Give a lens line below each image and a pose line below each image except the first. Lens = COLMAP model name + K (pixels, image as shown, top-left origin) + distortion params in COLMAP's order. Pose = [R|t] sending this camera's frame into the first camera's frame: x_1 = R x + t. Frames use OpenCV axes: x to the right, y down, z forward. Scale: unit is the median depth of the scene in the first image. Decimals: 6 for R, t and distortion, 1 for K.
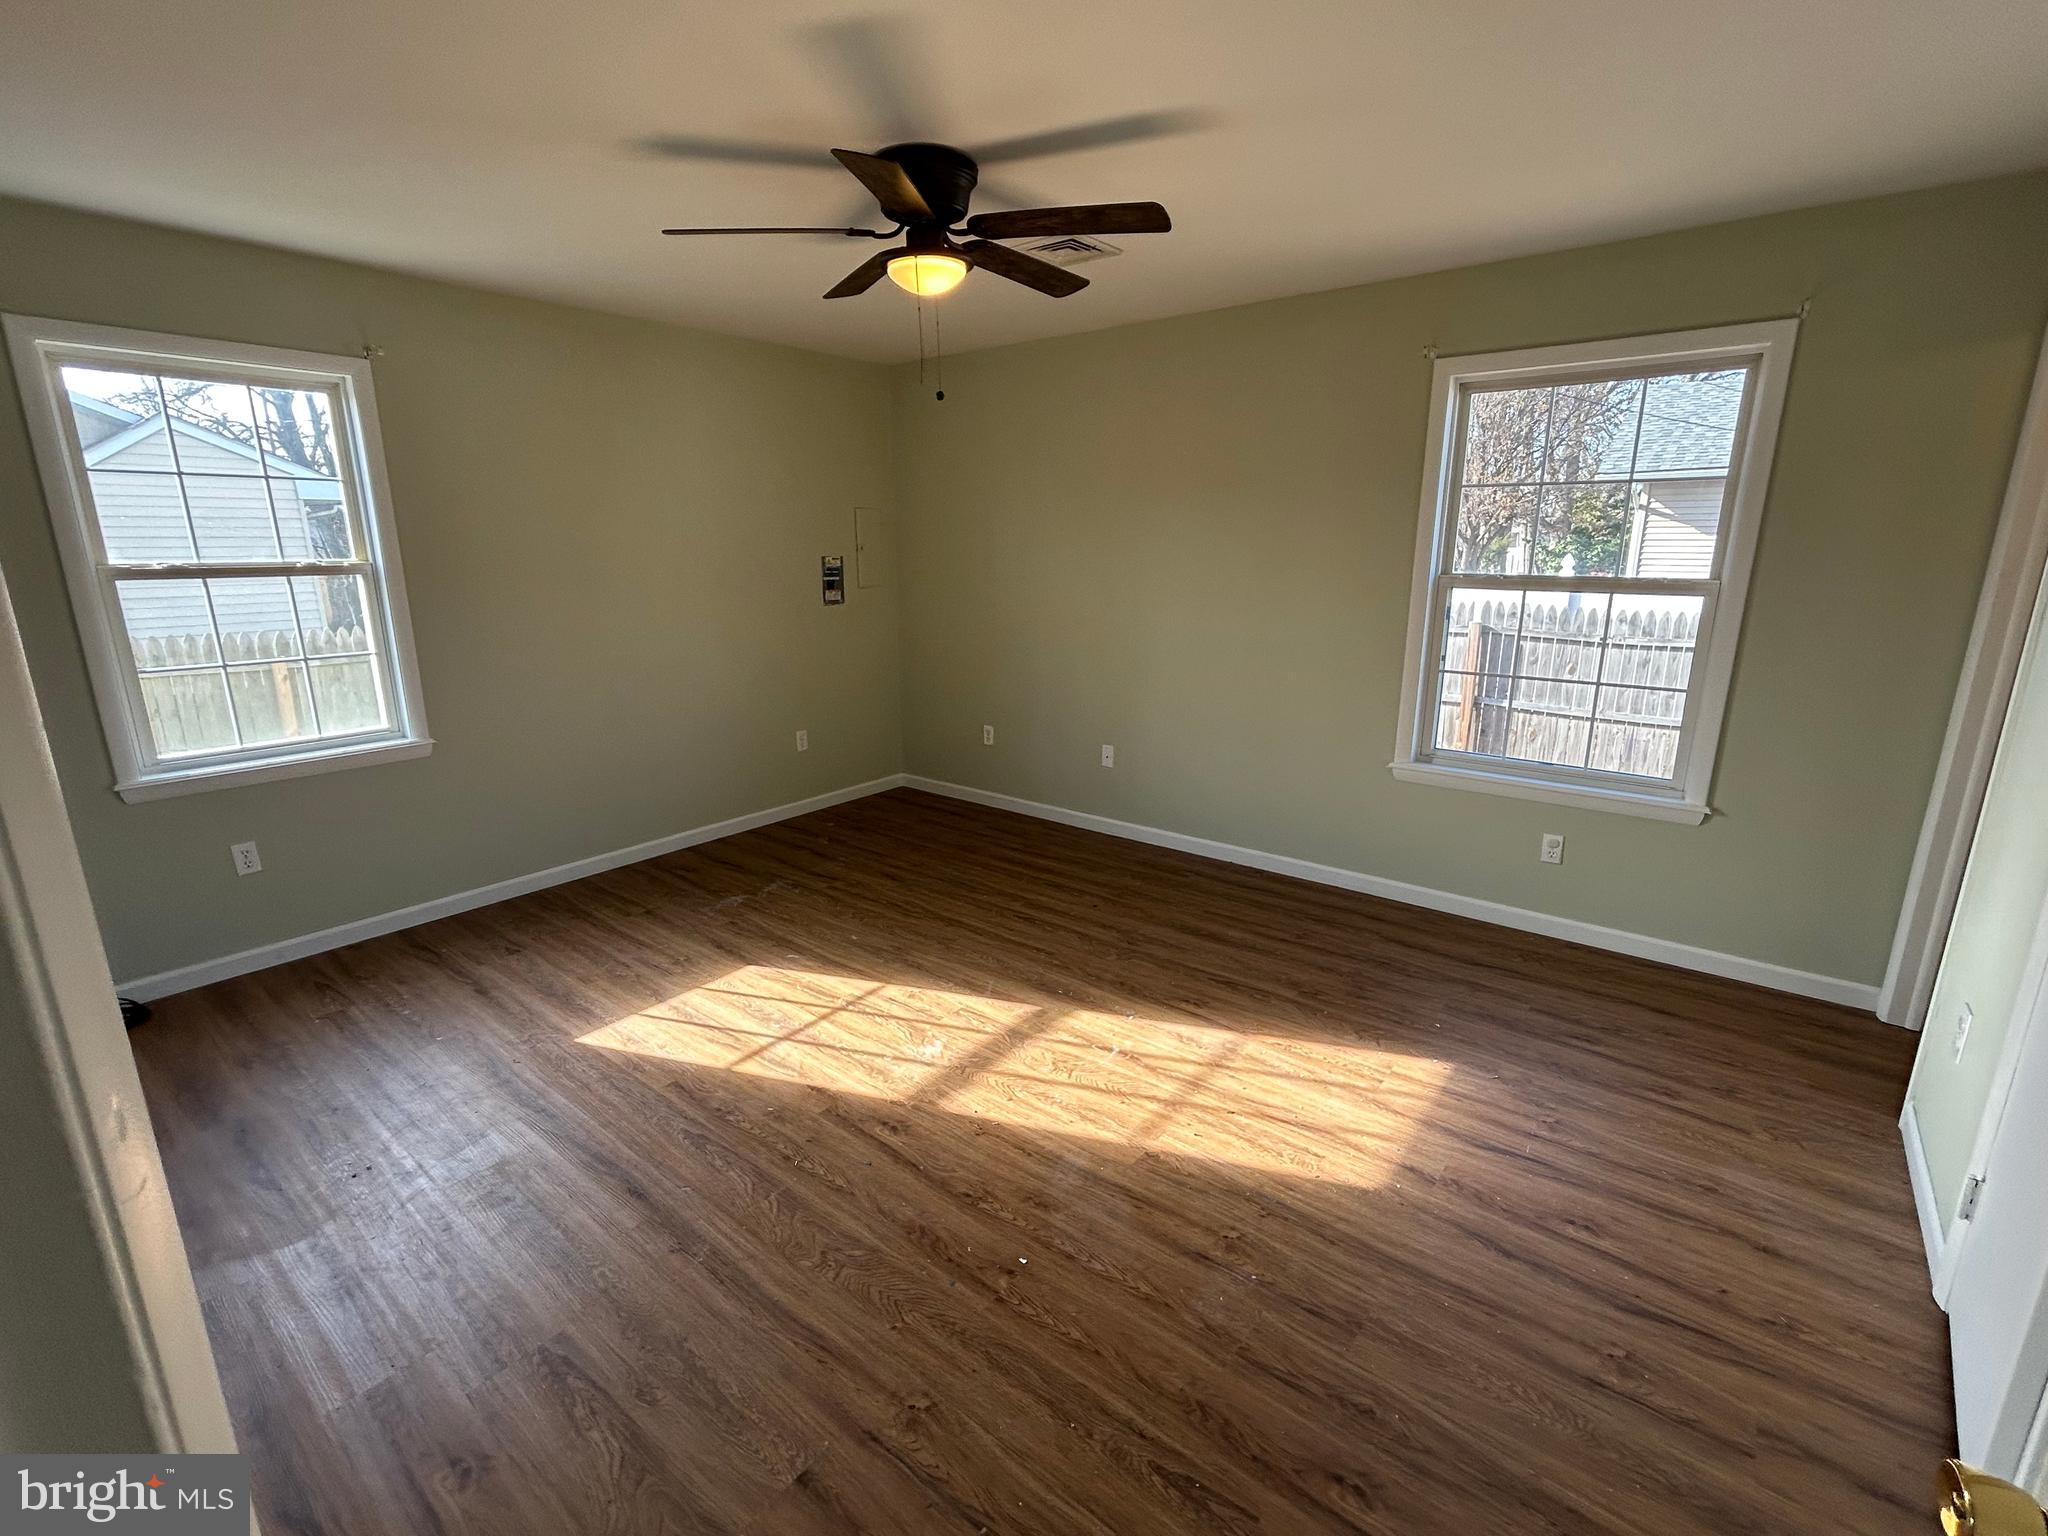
lens RADIAL K [[913.1, 0, 1027.6], [0, 913.1, 768.6], [0, 0, 1]] dist [-0.004035, -0.001203]
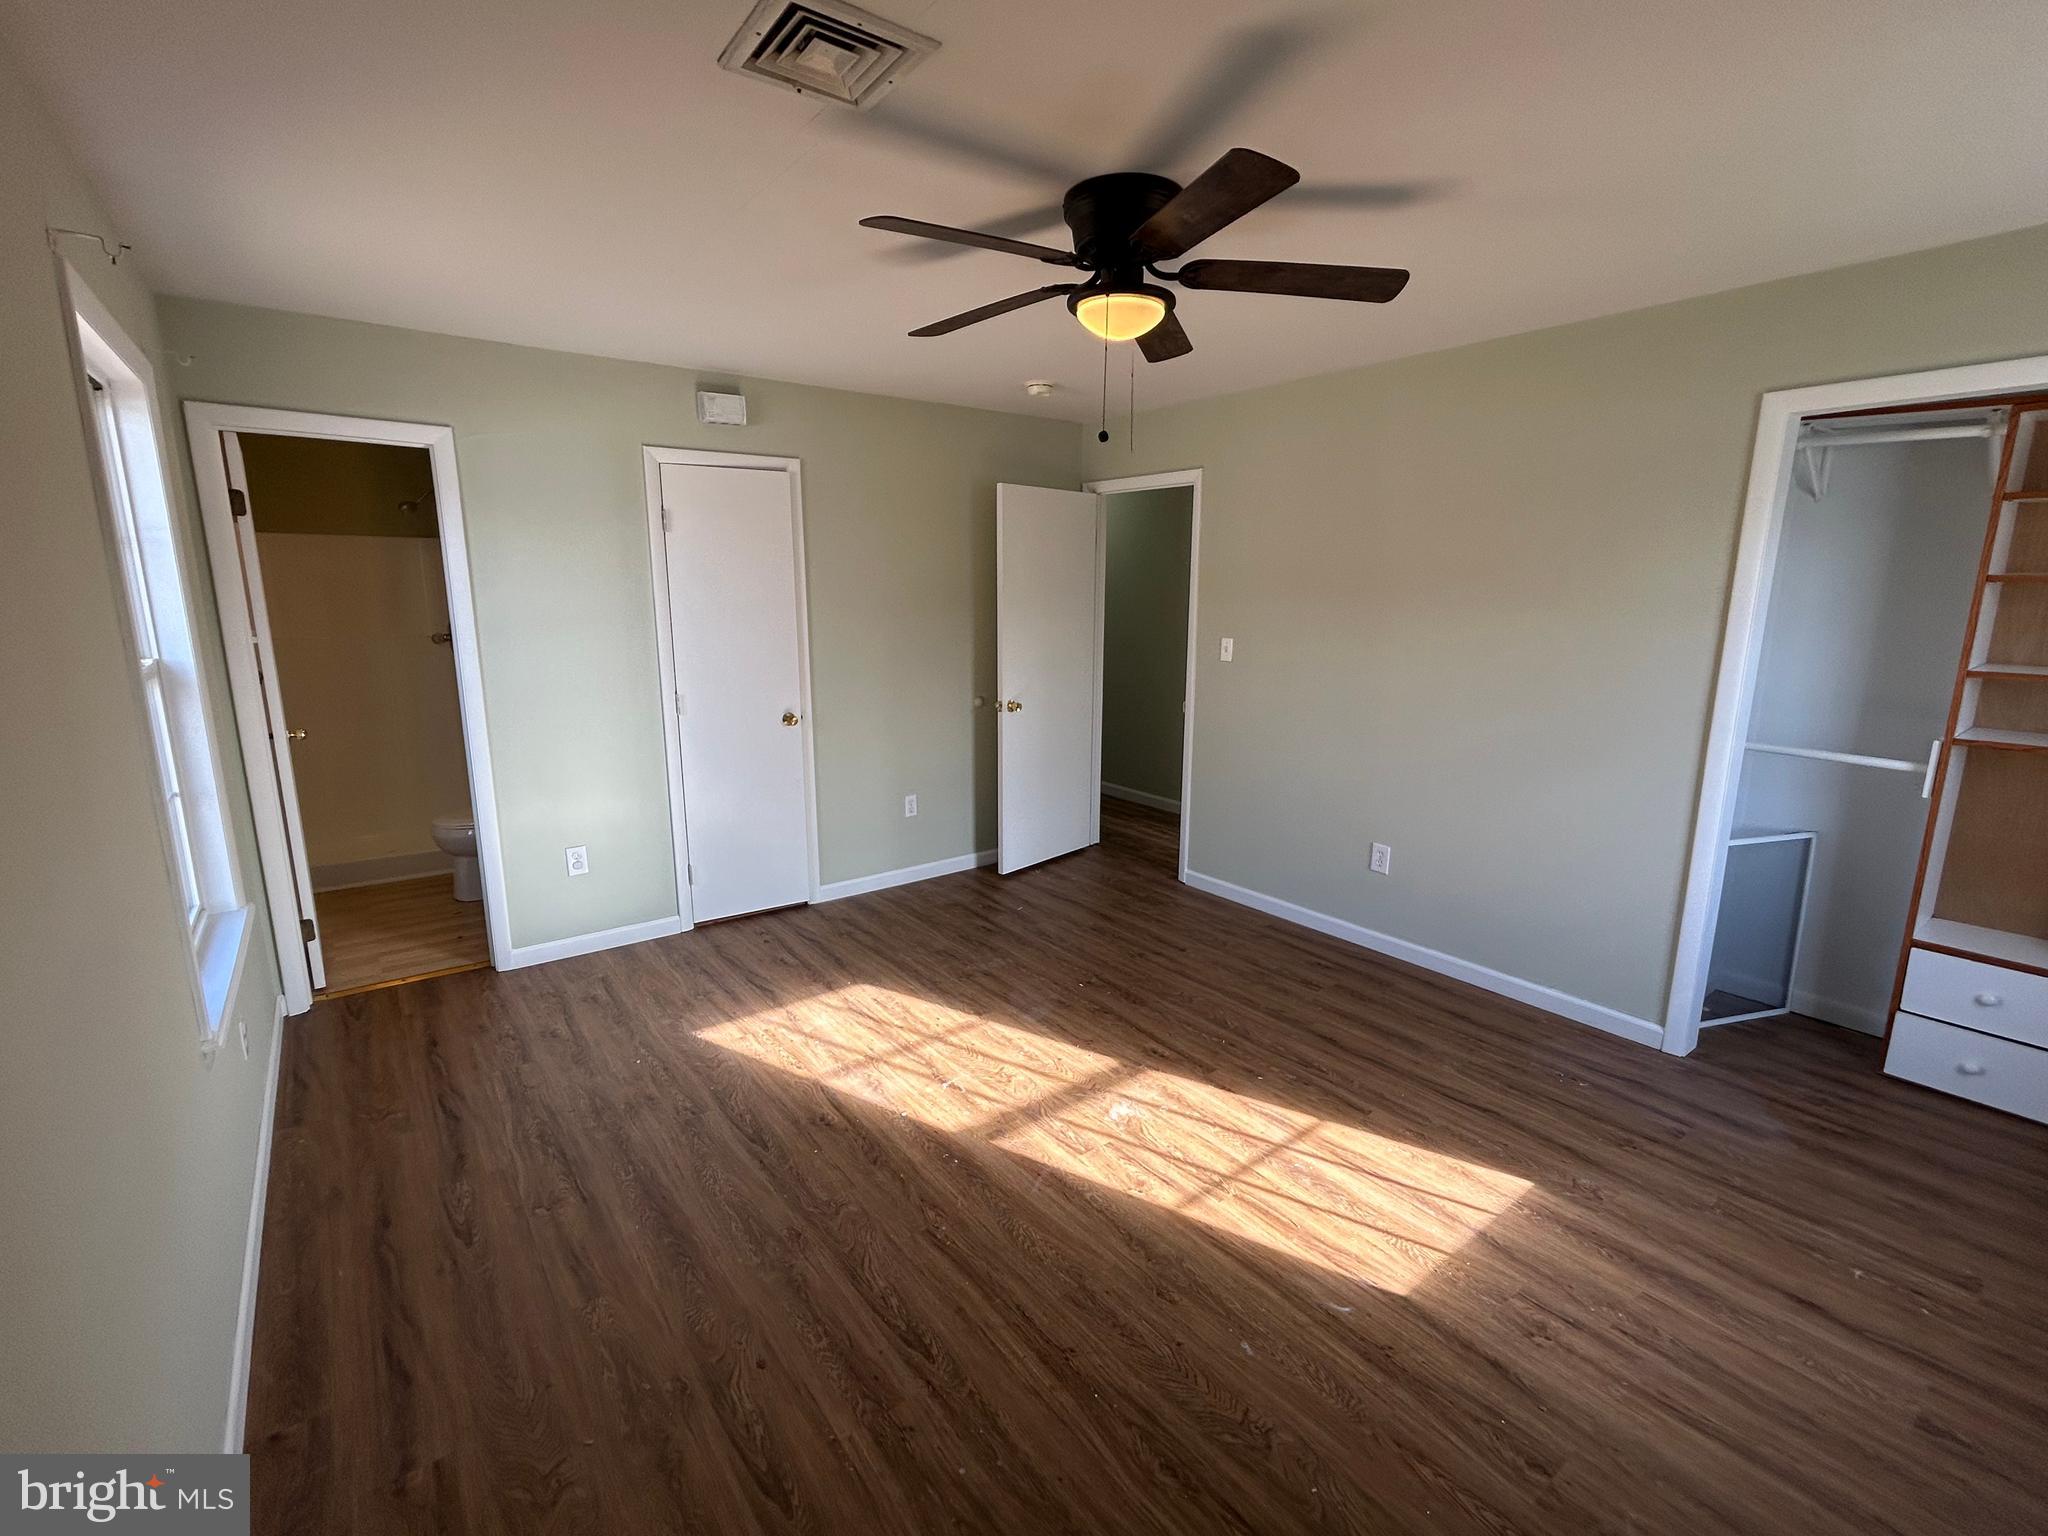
lens RADIAL K [[913.1, 0, 1020.2], [0, 913.1, 767.5], [0, 0, 1]] dist [-0.004035, -0.001203]
pose [[-0.968010, -0.048184, 0.246241, -0.225764], [0.062479, 0.904187, 0.422542, -0.457821], [-0.243008, 0.424410, -0.872252, 1.733004]]
